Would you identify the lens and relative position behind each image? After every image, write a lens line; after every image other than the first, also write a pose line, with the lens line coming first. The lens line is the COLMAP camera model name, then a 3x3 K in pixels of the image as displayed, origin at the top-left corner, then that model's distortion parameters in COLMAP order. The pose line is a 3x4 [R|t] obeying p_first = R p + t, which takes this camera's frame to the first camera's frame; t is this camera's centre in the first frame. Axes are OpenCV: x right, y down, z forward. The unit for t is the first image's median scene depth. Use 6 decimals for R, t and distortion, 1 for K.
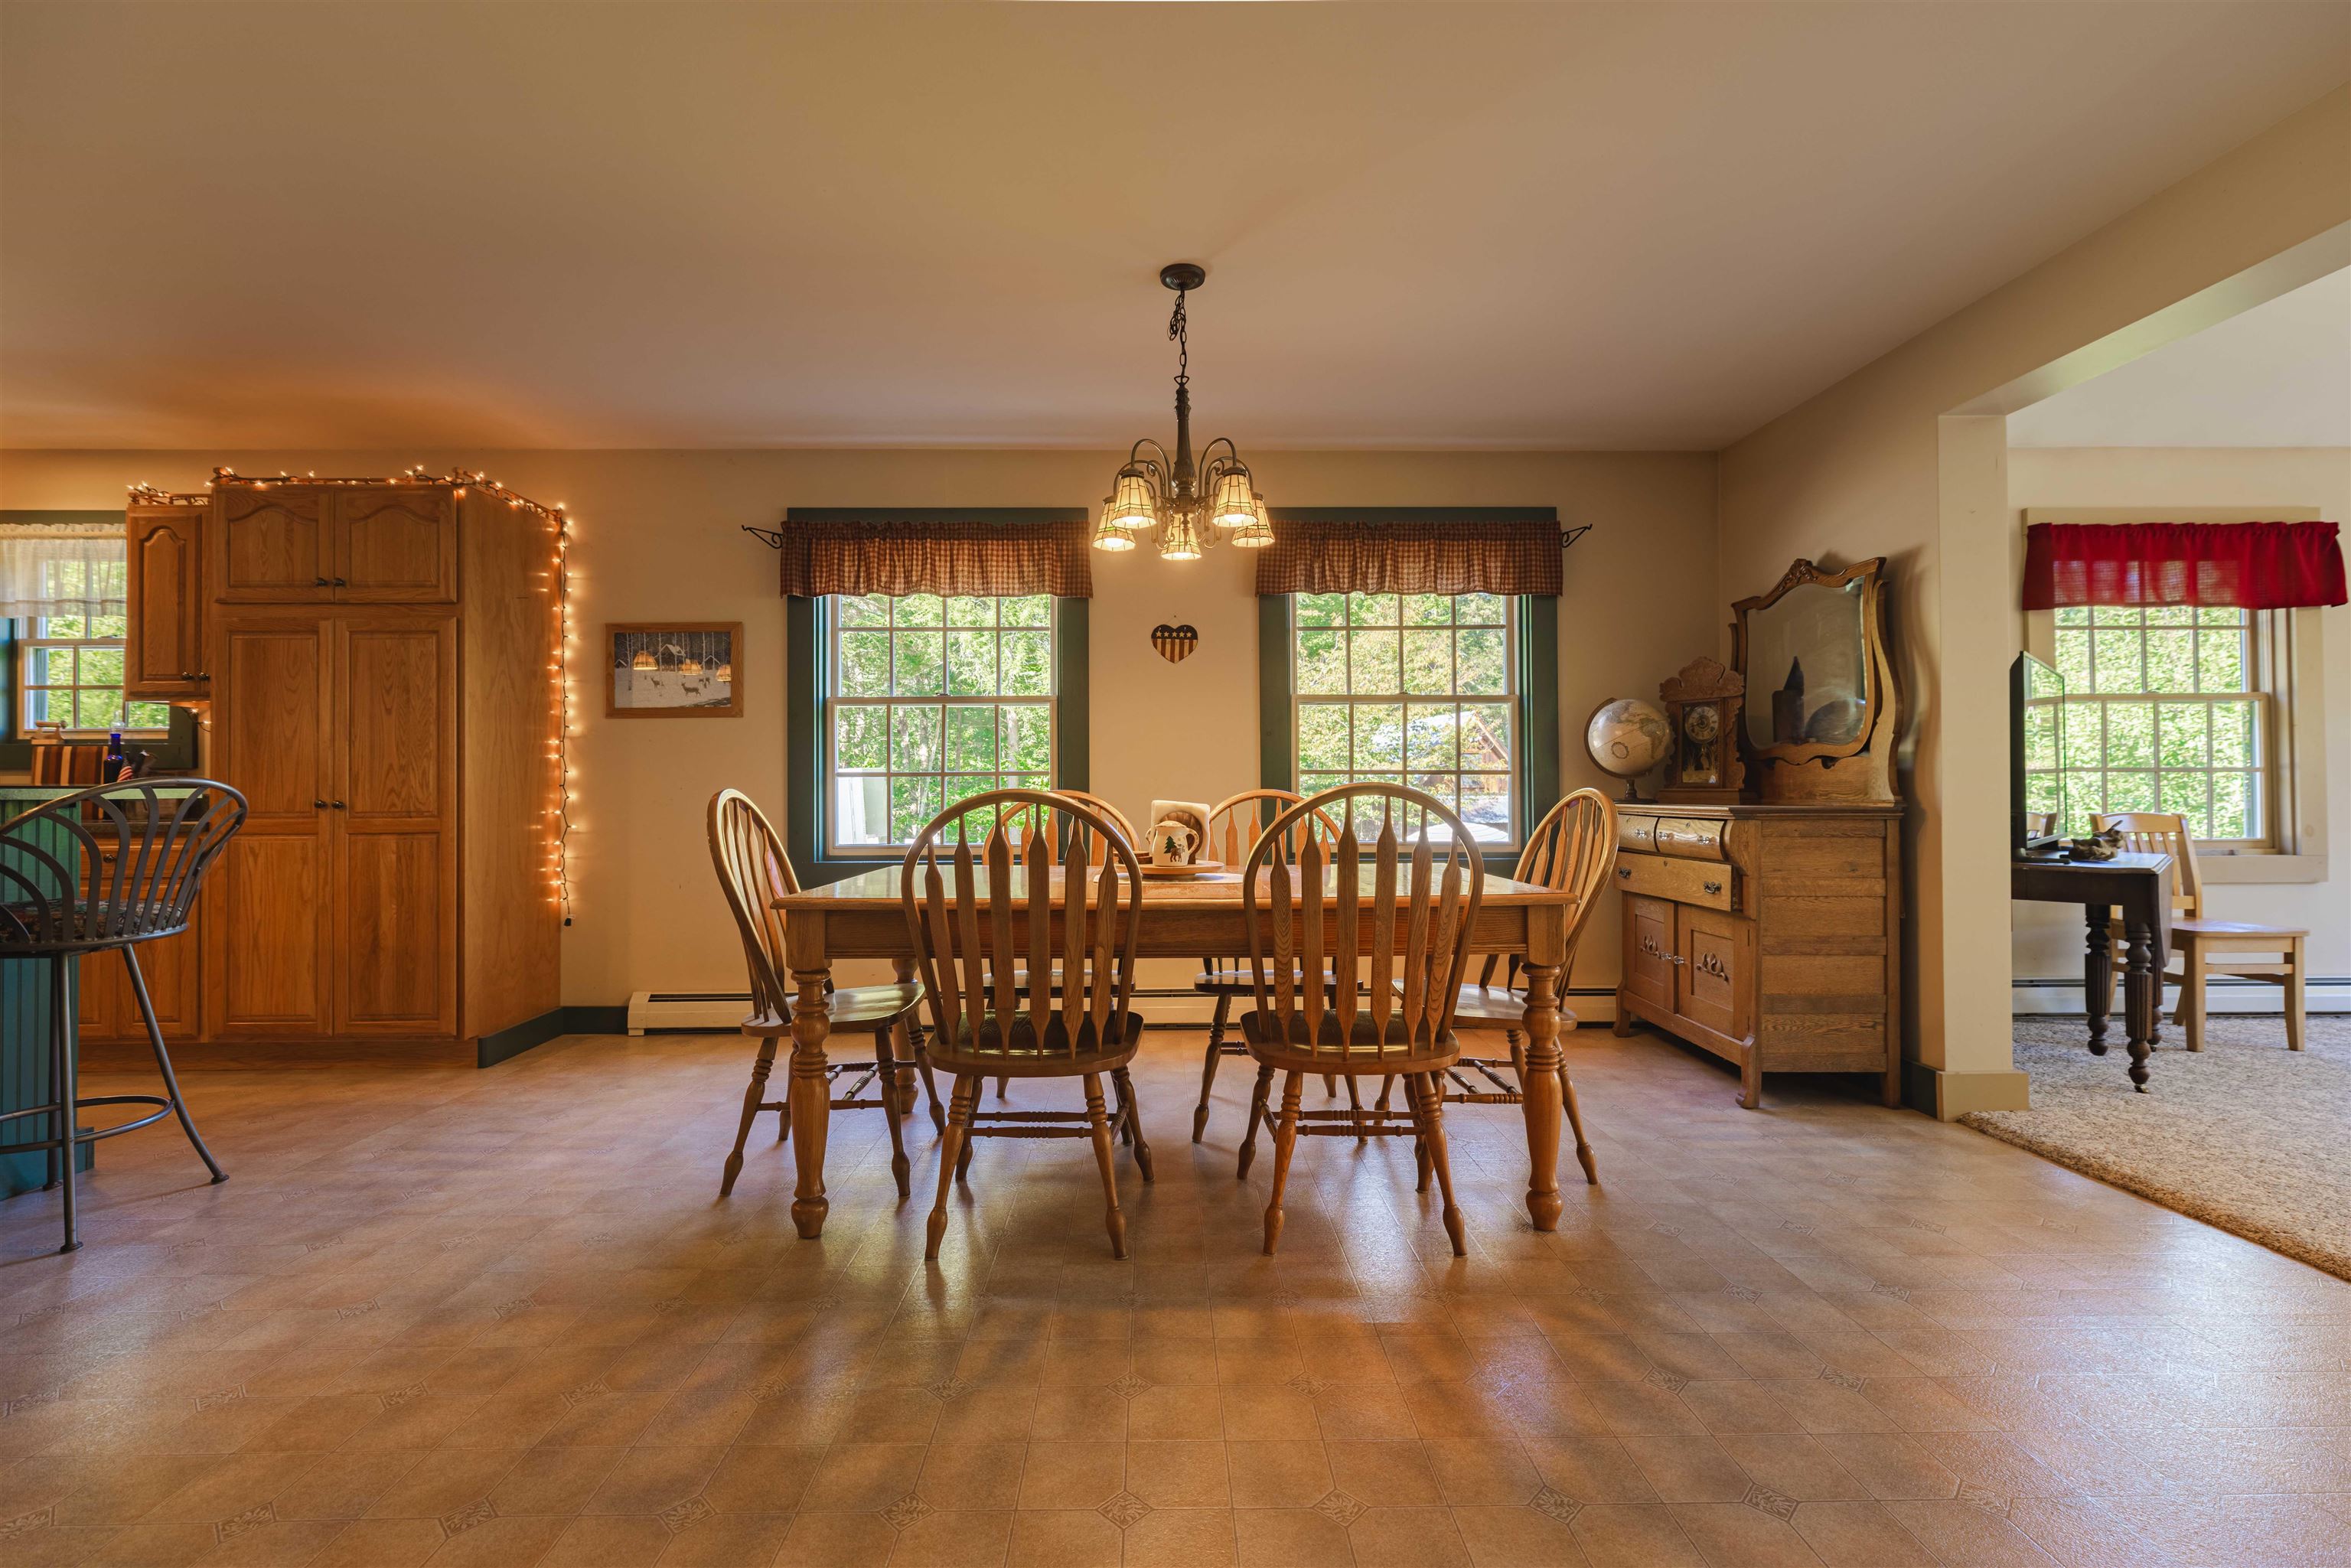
lens RADIAL K [[1037.5, 0, 1175.5], [0, 1037.5, 784.0], [0, 0, 1]] dist [0.000401, 0.000641]
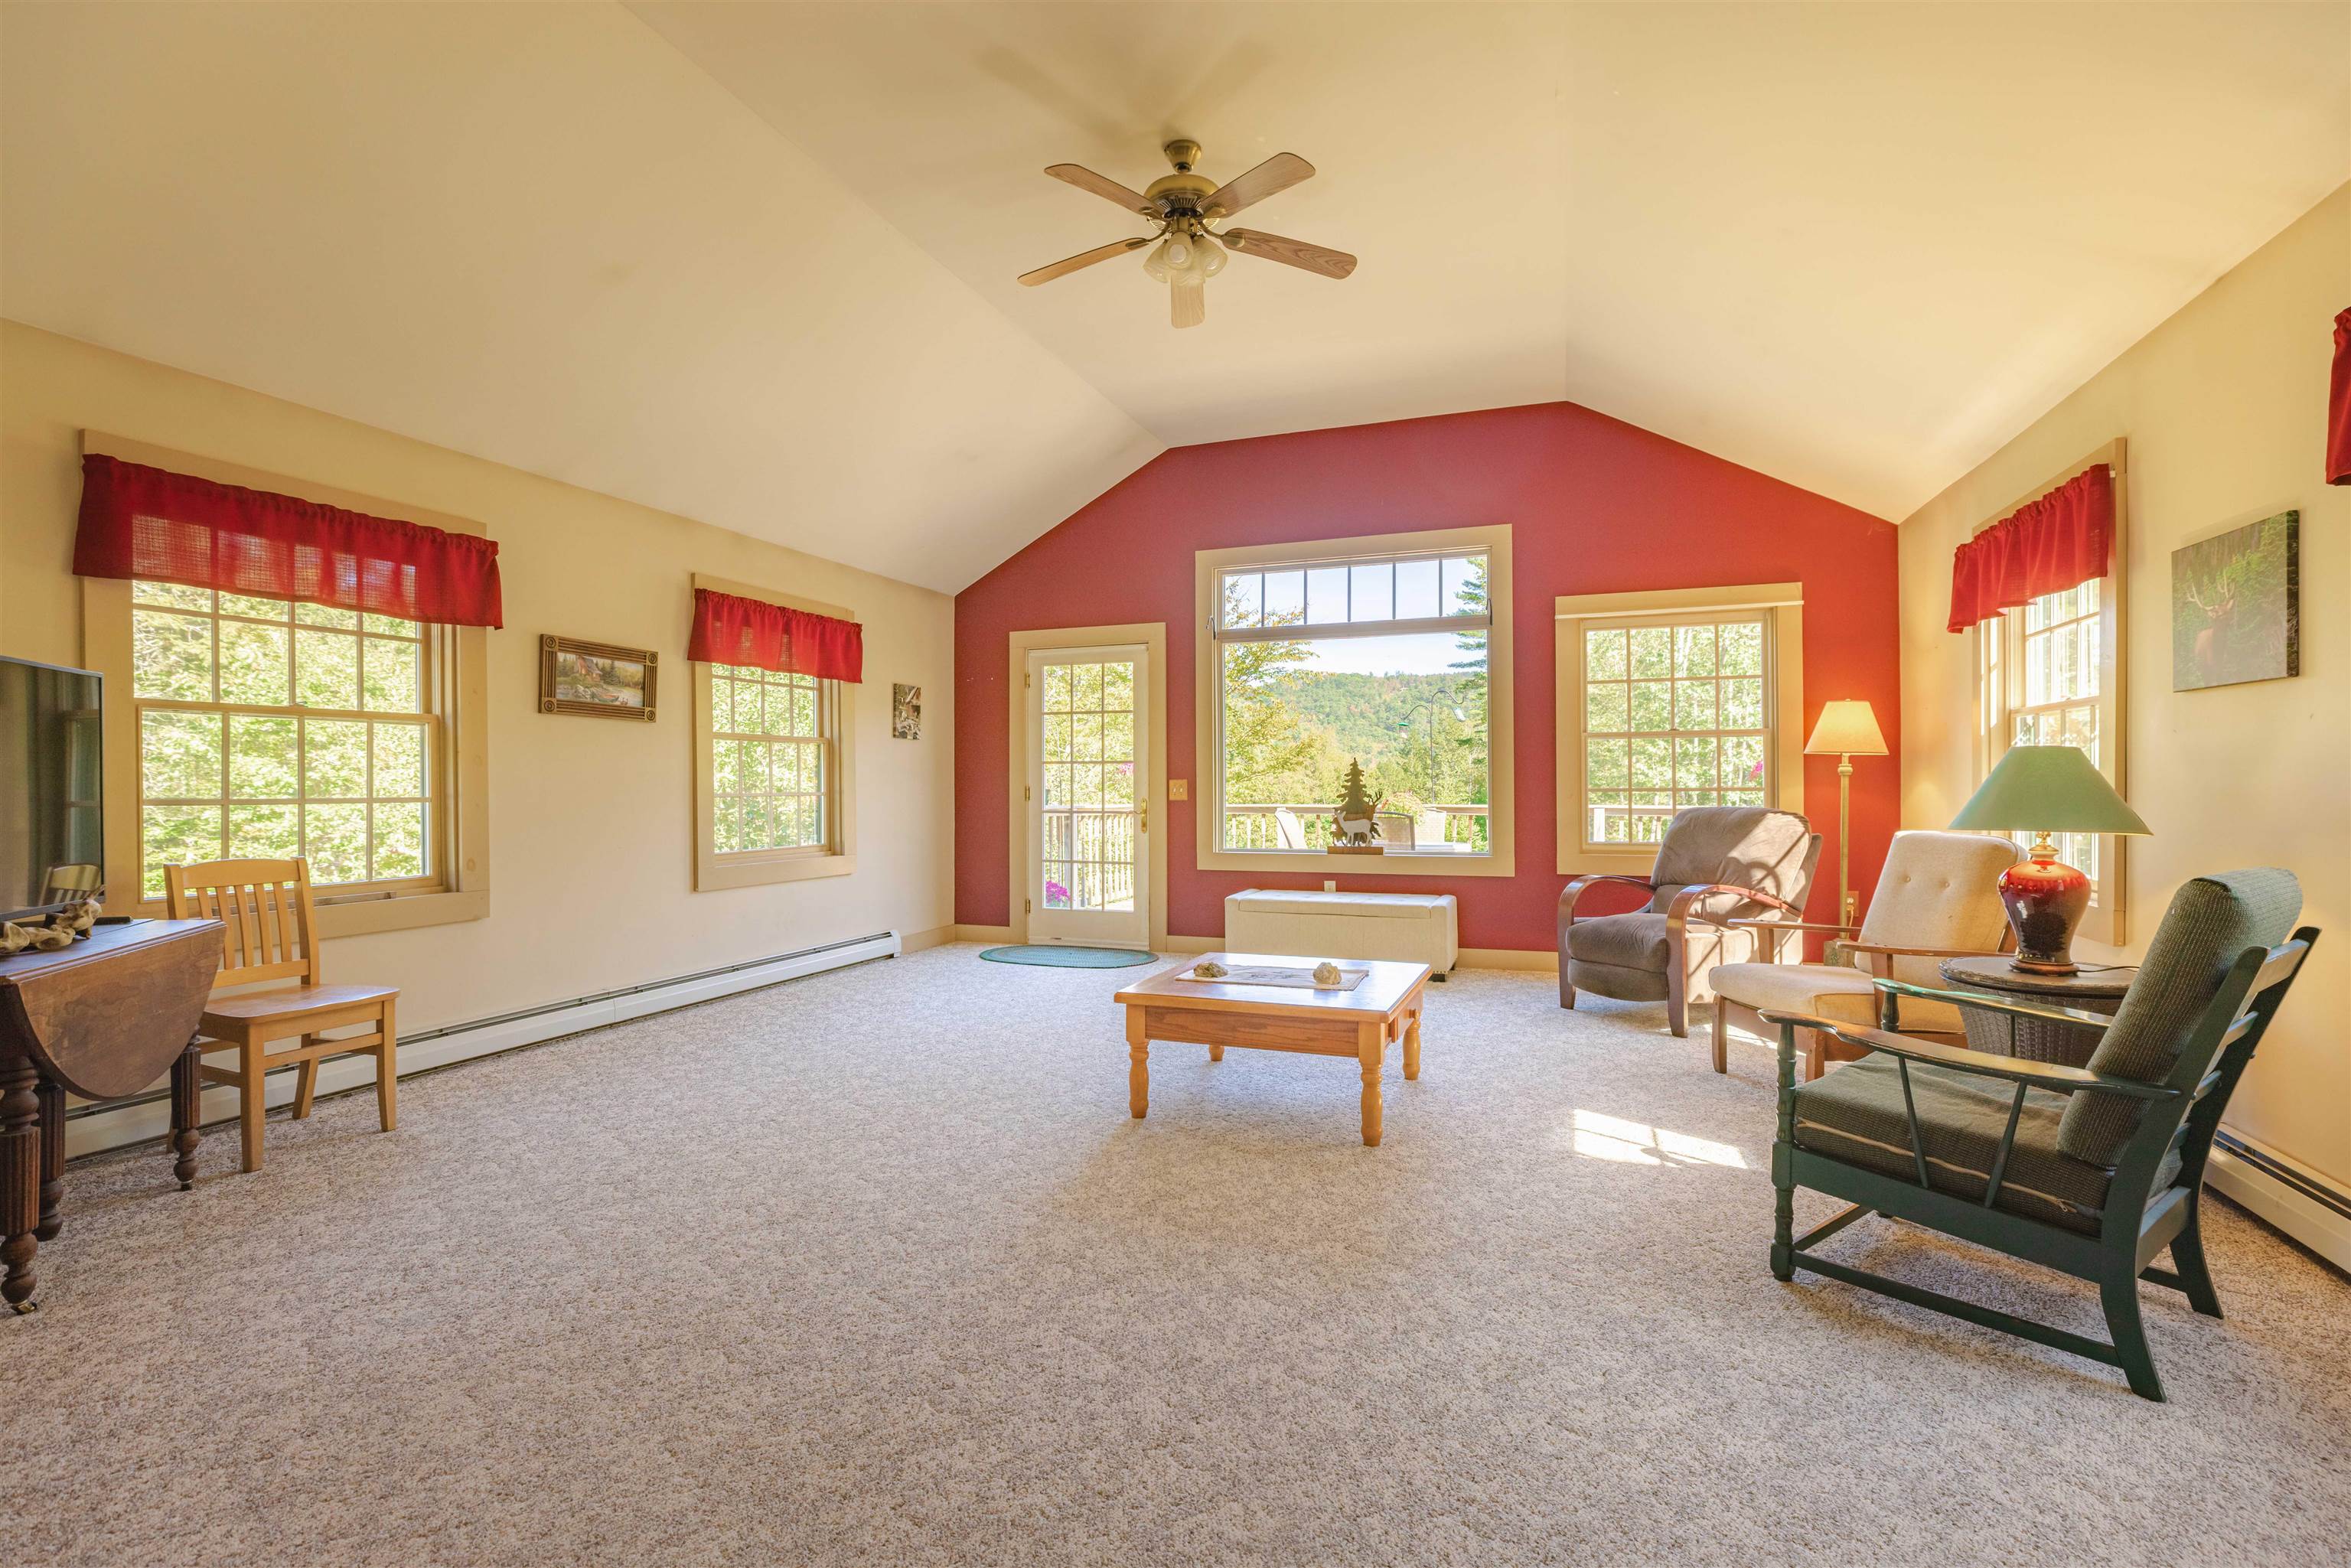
lens RADIAL K [[1050.3, 0, 1175.5], [0, 1050.3, 784.0], [0, 0, 1]] dist [-0.032851, 0.008730]
pose [[0.366000, 0.002443, 0.930611, 0.478980], [-0.001938, 0.999996, -0.001863, -0.029249], [-0.930613, -0.001122, 0.366004, 0.070610]]
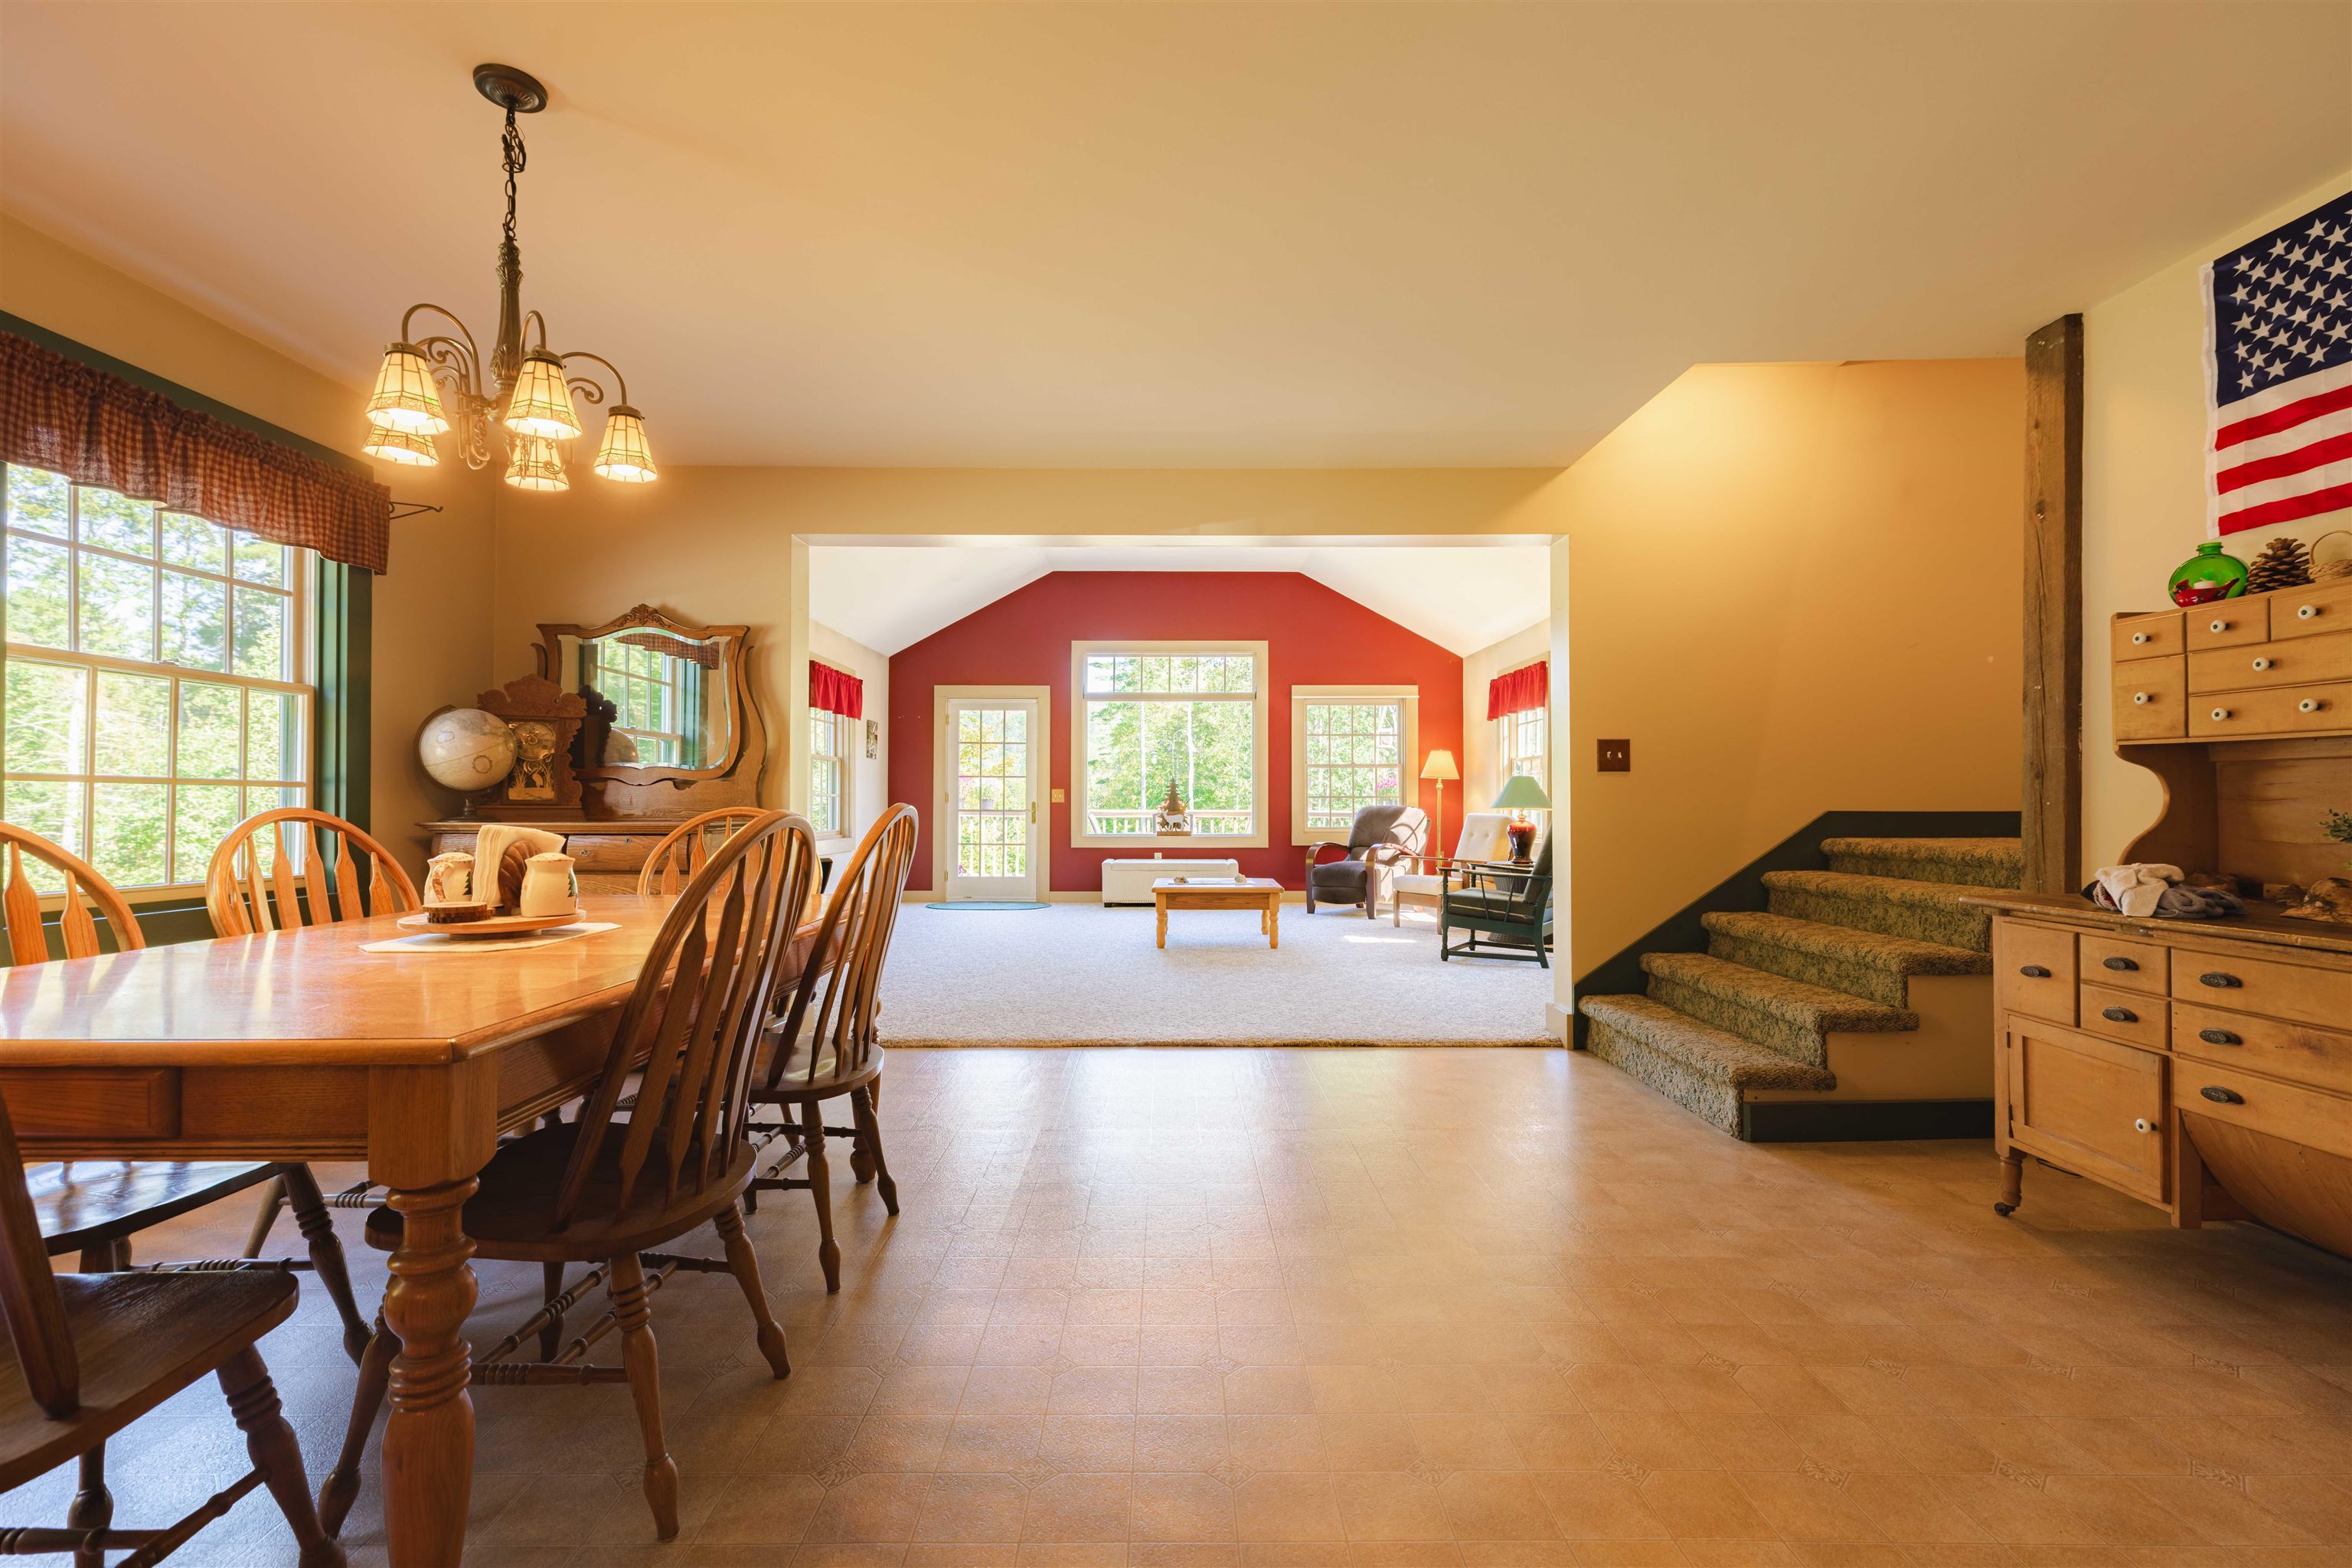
lens RADIAL K [[1046.7, 0, 1165.1], [0, 1046.7, 783.8], [0, 0, 1]] dist [0.001589, 0.001448]
pose [[0.015739, 0.021891, 0.999636, -0.478572], [-0.007879, 0.999732, -0.021769, 0.000619], [-0.999845, -0.007533, 0.015908, 0.368632]]
